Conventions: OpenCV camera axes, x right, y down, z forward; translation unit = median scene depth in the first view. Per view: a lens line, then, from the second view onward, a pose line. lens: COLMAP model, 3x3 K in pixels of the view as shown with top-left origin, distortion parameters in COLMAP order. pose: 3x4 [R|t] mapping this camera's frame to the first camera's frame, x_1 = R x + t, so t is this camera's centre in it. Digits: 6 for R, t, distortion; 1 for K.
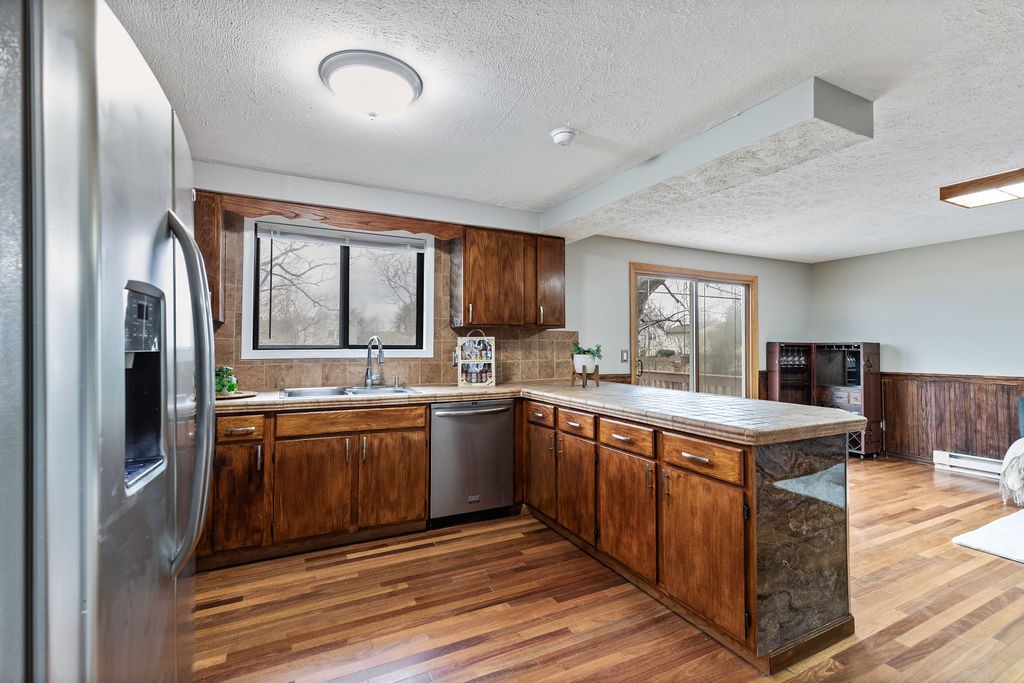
lens RADIAL K [[459.5, 0, 512.9], [0, 459.5, 350.5], [0, 0, 1]] dist [-0.001566, -0.000443]
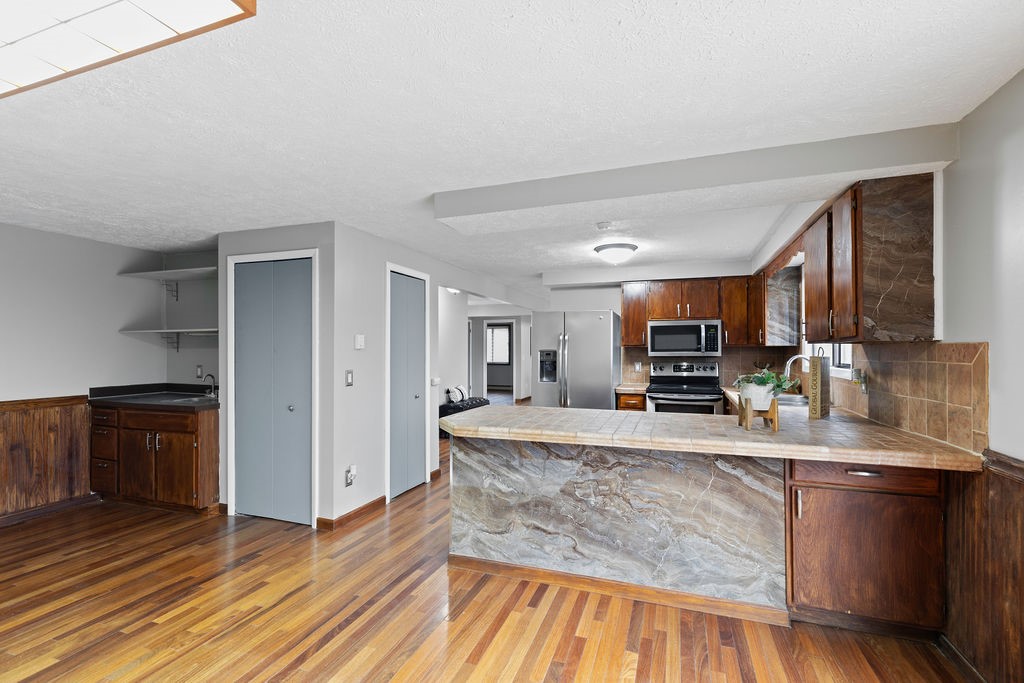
lens RADIAL K [[459.5, 0, 512.9], [0, 459.5, 350.5], [0, 0, 1]] dist [-0.001566, -0.000443]
pose [[-0.724072, -0.000096, -0.689725, 0.787812], [-0.001238, 0.999999, 0.001160, -0.036803], [0.689724, 0.001694, -0.724071, 1.082855]]
